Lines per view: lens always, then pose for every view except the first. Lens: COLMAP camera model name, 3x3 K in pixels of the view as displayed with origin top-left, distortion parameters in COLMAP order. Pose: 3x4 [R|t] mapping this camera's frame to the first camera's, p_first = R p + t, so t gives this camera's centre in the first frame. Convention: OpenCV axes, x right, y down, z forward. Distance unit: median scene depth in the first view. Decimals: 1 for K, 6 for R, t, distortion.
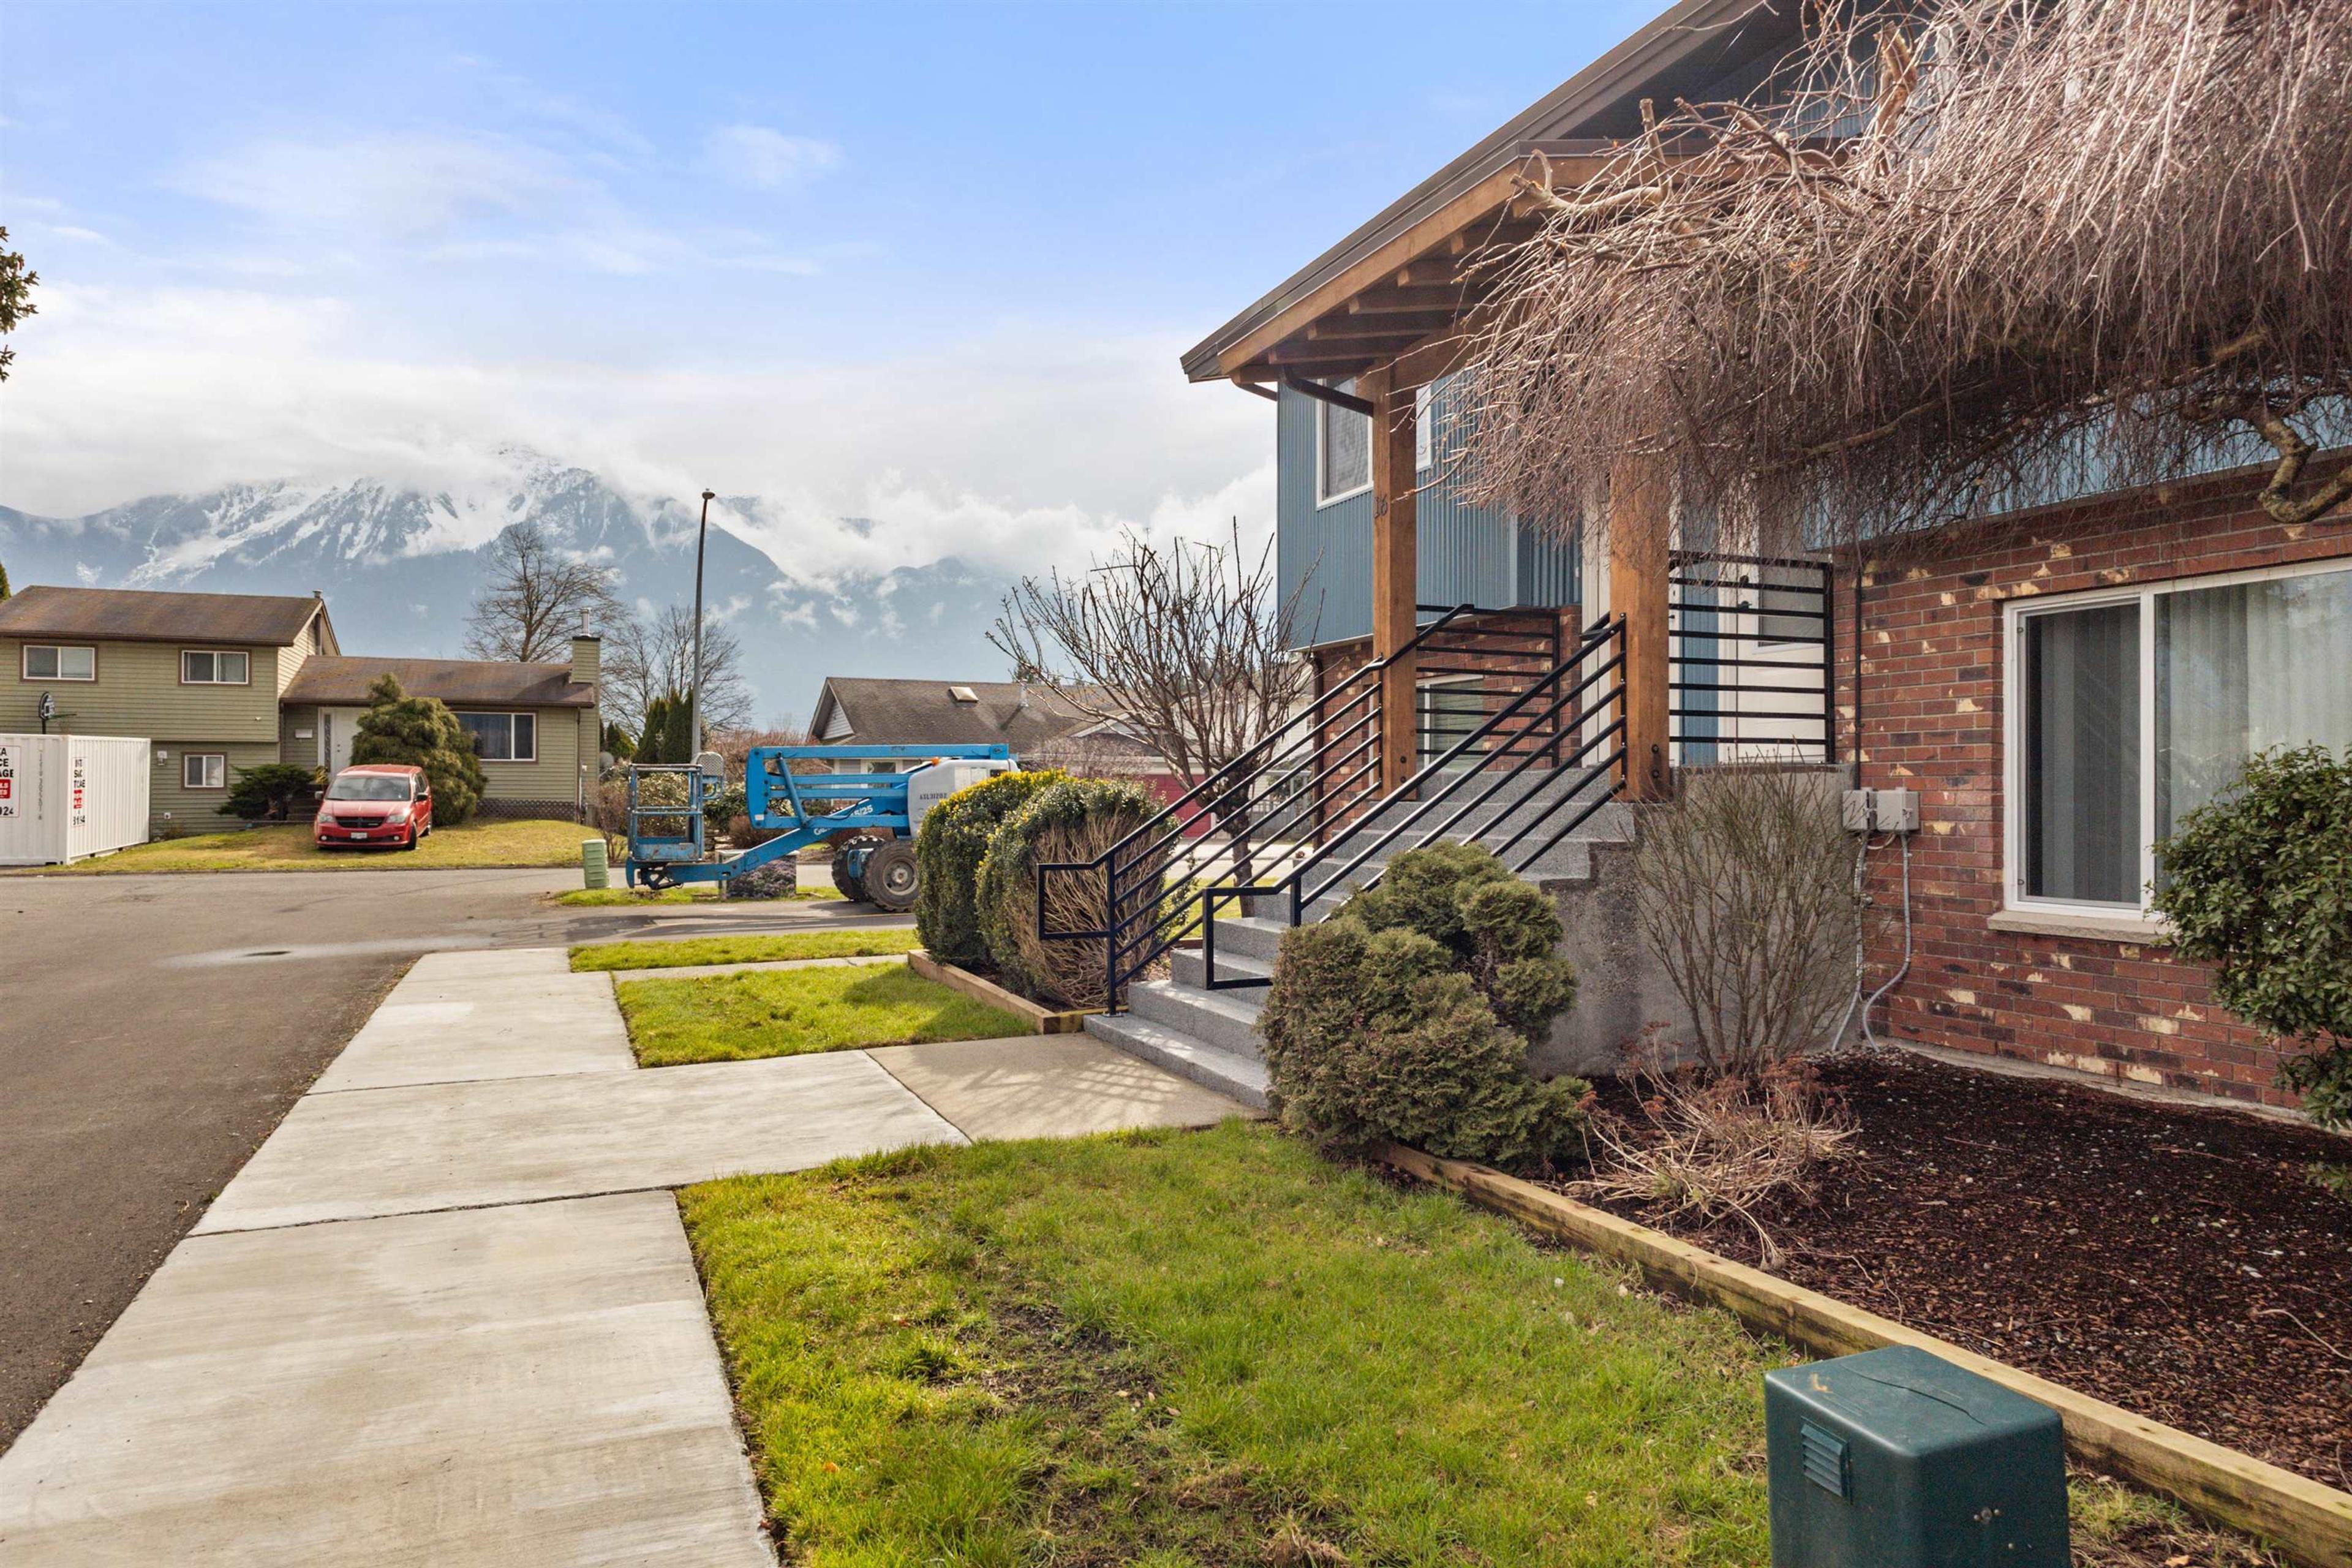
lens RADIAL K [[1492.4, 0, 1164.3], [0, 1492.4, 794.9], [0, 0, 1]] dist [0.030935, -0.000358]
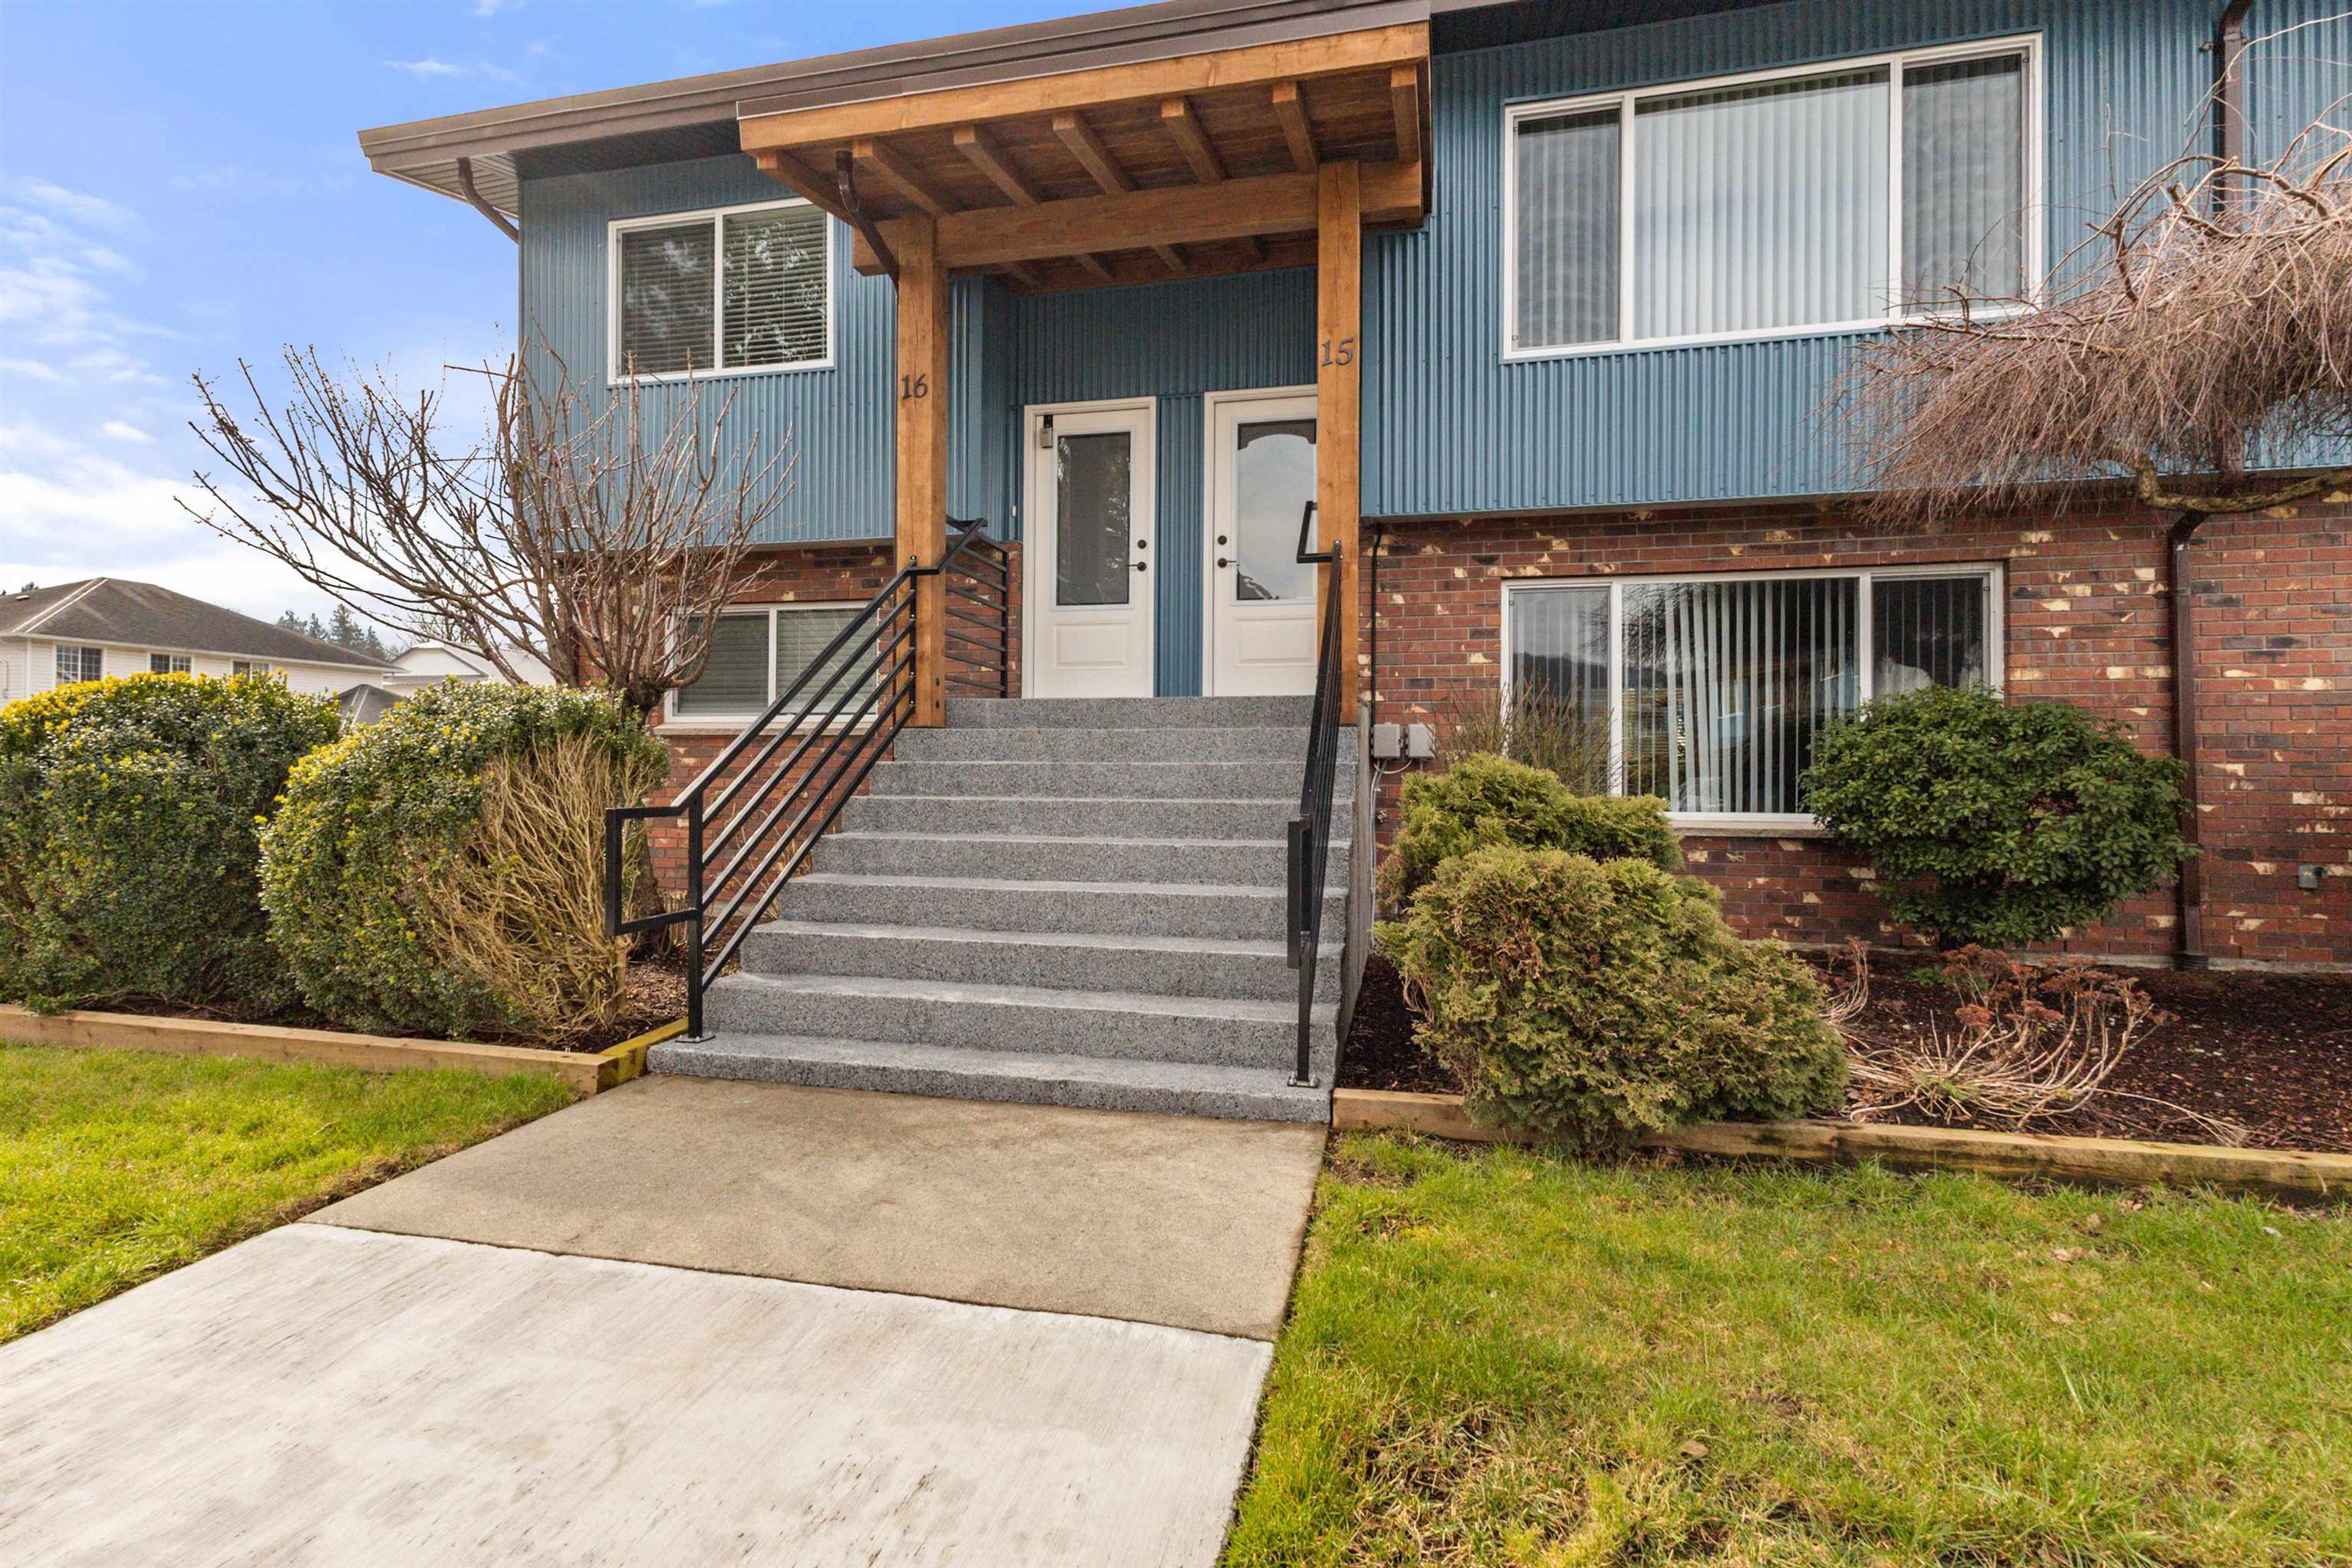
lens RADIAL K [[1125.0, 0, 1171.7], [0, 1125.0, 747.6], [0, 0, 1]] dist [0.022520, -0.003218]
pose [[0.591711, 0.008890, 0.806101, -0.370140], [-0.004674, 0.999960, -0.007597, 0.023528], [-0.806137, 0.000727, 0.591729, 0.618766]]
